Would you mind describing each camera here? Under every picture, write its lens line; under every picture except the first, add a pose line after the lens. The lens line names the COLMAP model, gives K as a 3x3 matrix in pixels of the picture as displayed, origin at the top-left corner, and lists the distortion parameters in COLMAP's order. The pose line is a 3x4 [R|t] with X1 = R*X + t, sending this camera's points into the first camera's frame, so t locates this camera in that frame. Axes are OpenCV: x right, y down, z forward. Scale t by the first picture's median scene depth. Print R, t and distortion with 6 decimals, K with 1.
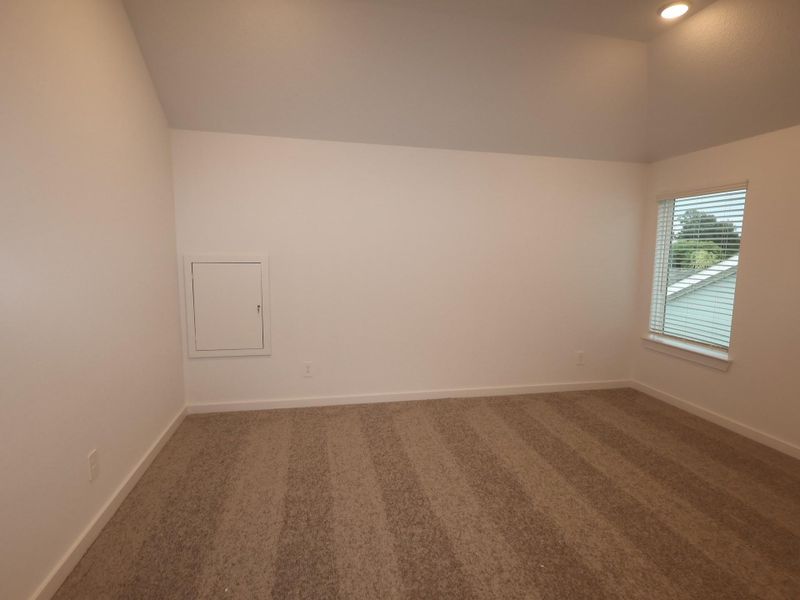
lens RADIAL K [[422.0, 0, 399.6], [0, 422.0, 299.7], [0, 0, 1]] dist [0.004789, 0.000298]
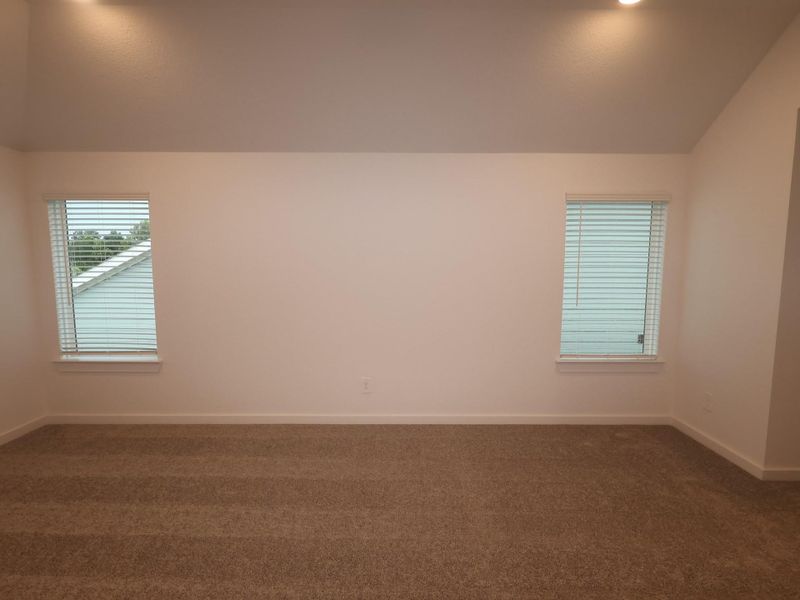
lens RADIAL K [[422.0, 0, 399.8], [0, 422.0, 301.1], [0, 0, 1]] dist [0.004789, 0.000298]
pose [[0.206923, -0.107640, 0.972418, -0.111133], [0.114279, 0.989785, 0.085245, -0.027370], [-0.971660, 0.093488, 0.217110, 0.170295]]
